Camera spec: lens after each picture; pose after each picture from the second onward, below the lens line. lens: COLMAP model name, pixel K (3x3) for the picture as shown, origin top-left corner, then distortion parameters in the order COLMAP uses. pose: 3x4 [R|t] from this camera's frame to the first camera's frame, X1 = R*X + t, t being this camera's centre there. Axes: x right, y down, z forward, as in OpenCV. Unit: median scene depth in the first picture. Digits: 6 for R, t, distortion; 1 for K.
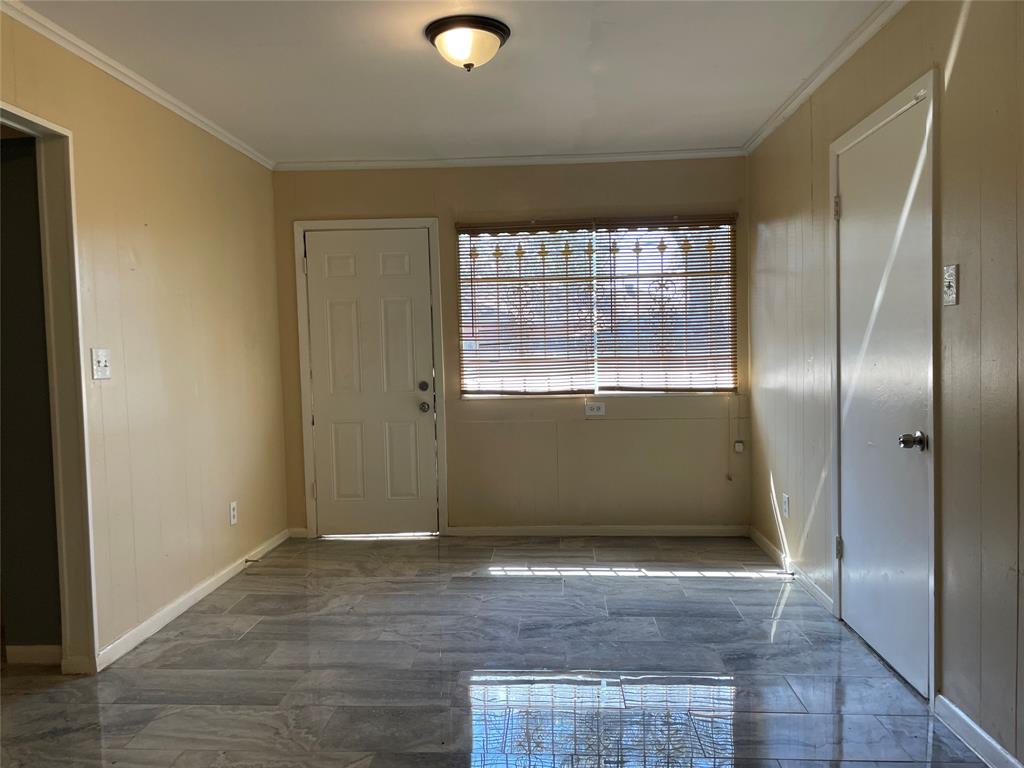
lens RADIAL K [[782.6, 0, 514.1], [0, 782.6, 381.3], [0, 0, 1]] dist [0.010101, -0.003288]
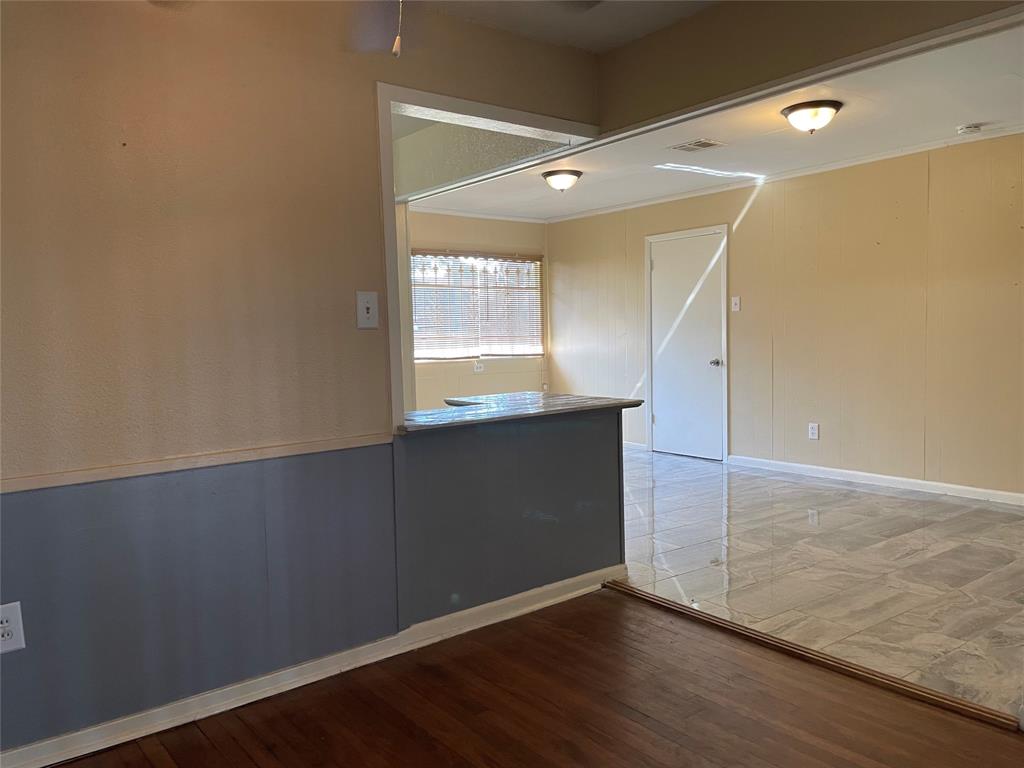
lens RADIAL K [[782.6, 0, 507.6], [0, 782.6, 385.0], [0, 0, 1]] dist [0.010101, -0.003288]
pose [[0.709468, -0.037749, 0.703725, -1.012032], [0.035769, 0.999206, 0.017538, 0.045006], [-0.703829, 0.012729, 0.710256, -0.201318]]
